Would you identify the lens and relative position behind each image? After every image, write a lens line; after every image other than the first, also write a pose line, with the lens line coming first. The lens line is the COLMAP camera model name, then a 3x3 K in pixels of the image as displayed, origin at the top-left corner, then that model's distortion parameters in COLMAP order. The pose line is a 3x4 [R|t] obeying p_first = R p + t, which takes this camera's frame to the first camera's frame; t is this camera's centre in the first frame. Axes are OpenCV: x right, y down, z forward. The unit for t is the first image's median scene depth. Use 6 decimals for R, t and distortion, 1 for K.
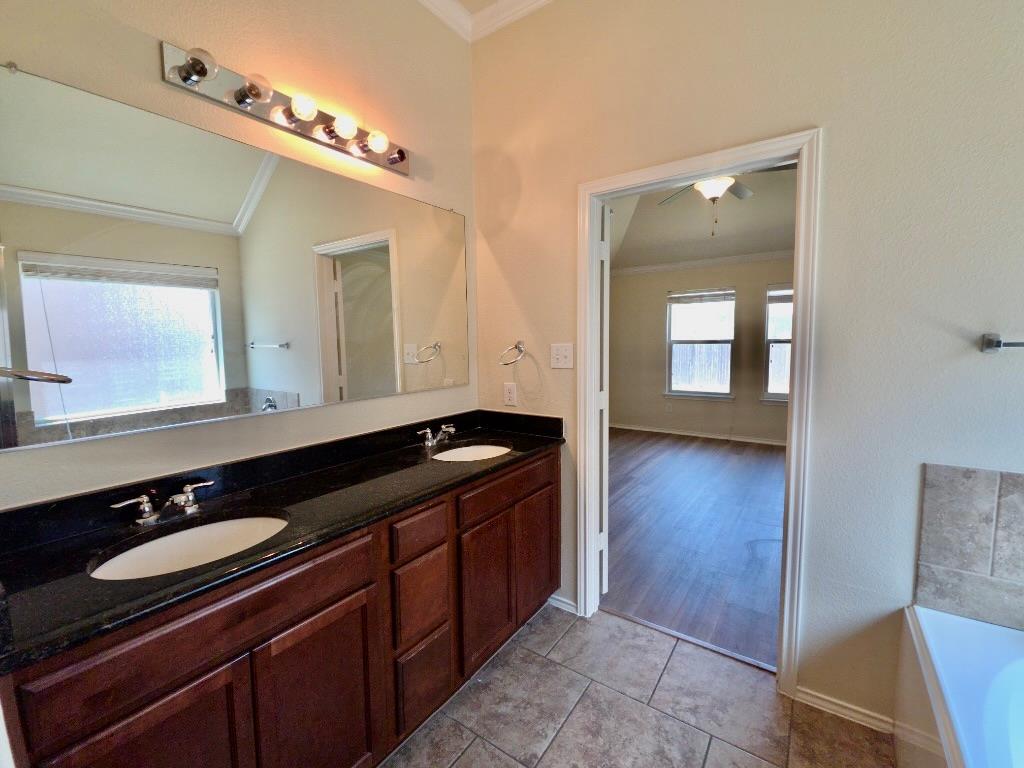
lens RADIAL K [[431.2, 0, 519.7], [0, 431.2, 378.2], [0, 0, 1]] dist [0.016321, -0.000471]
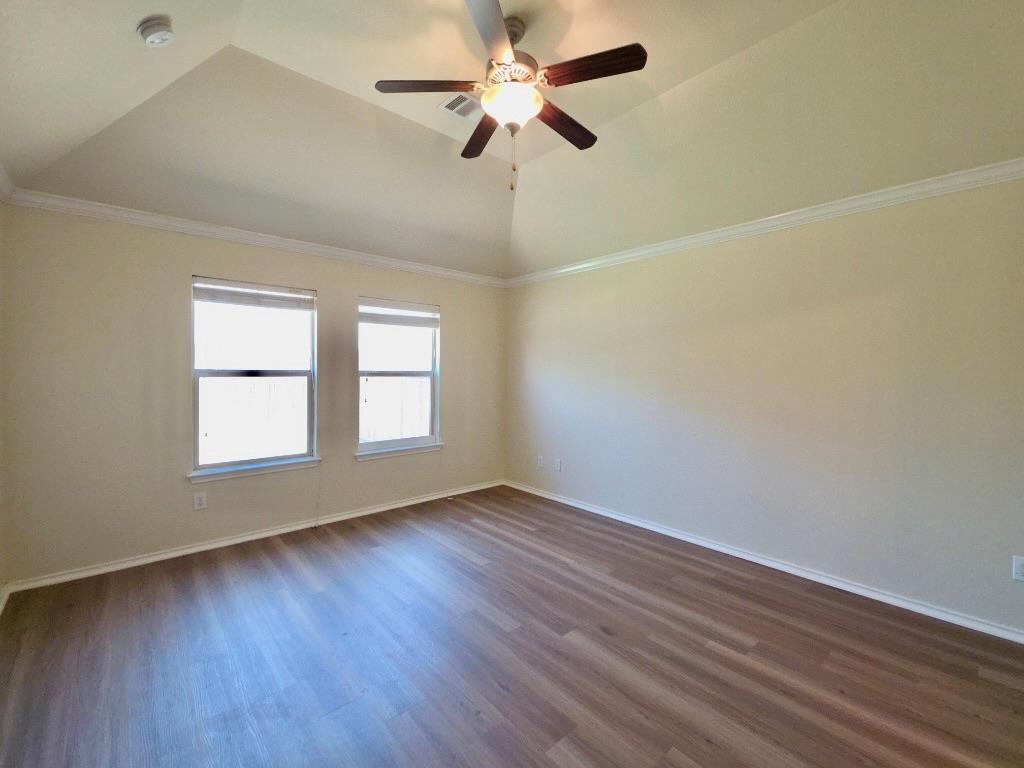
lens RADIAL K [[431.2, 0, 510.2], [0, 431.2, 376.5], [0, 0, 1]] dist [0.016321, -0.000471]
pose [[0.250262, -0.000445, 0.968178, -0.064350], [0.069870, 0.997401, -0.017602, -0.046402], [-0.965654, 0.072051, 0.249643, 0.540558]]
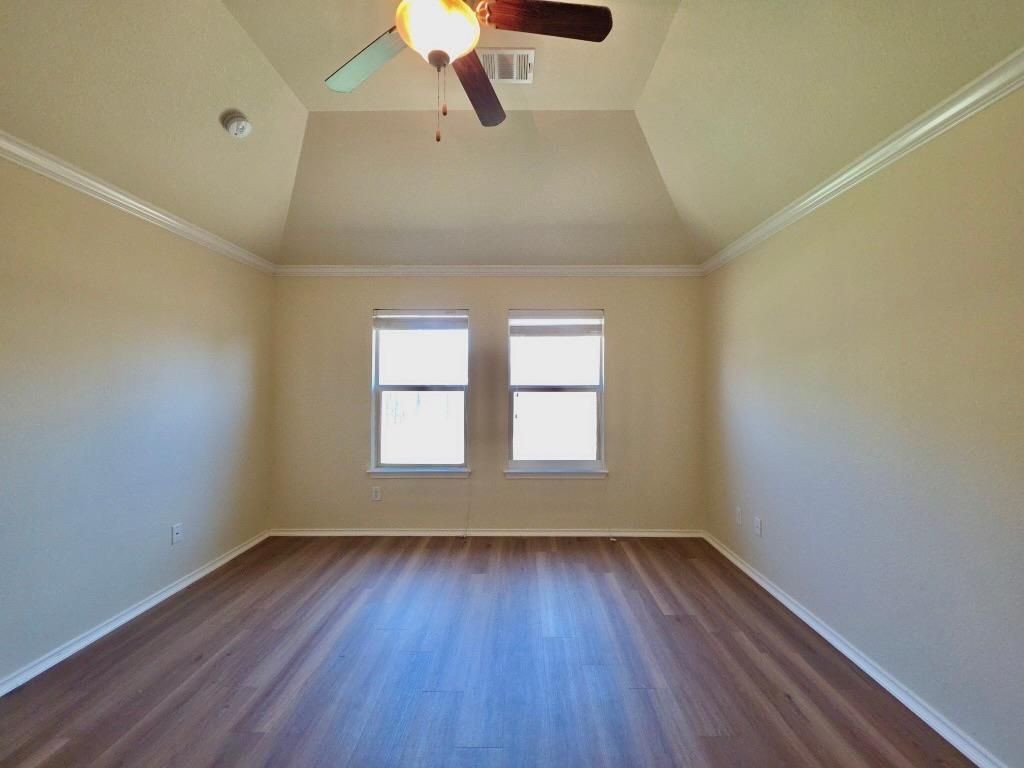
lens RADIAL K [[431.2, 0, 517.4], [0, 431.2, 379.2], [0, 0, 1]] dist [0.016321, -0.000471]
pose [[0.826369, 0.021012, 0.562737, 0.171125], [0.035009, 0.995454, -0.088579, -0.034774], [-0.562039, 0.092900, 0.821877, 0.386269]]
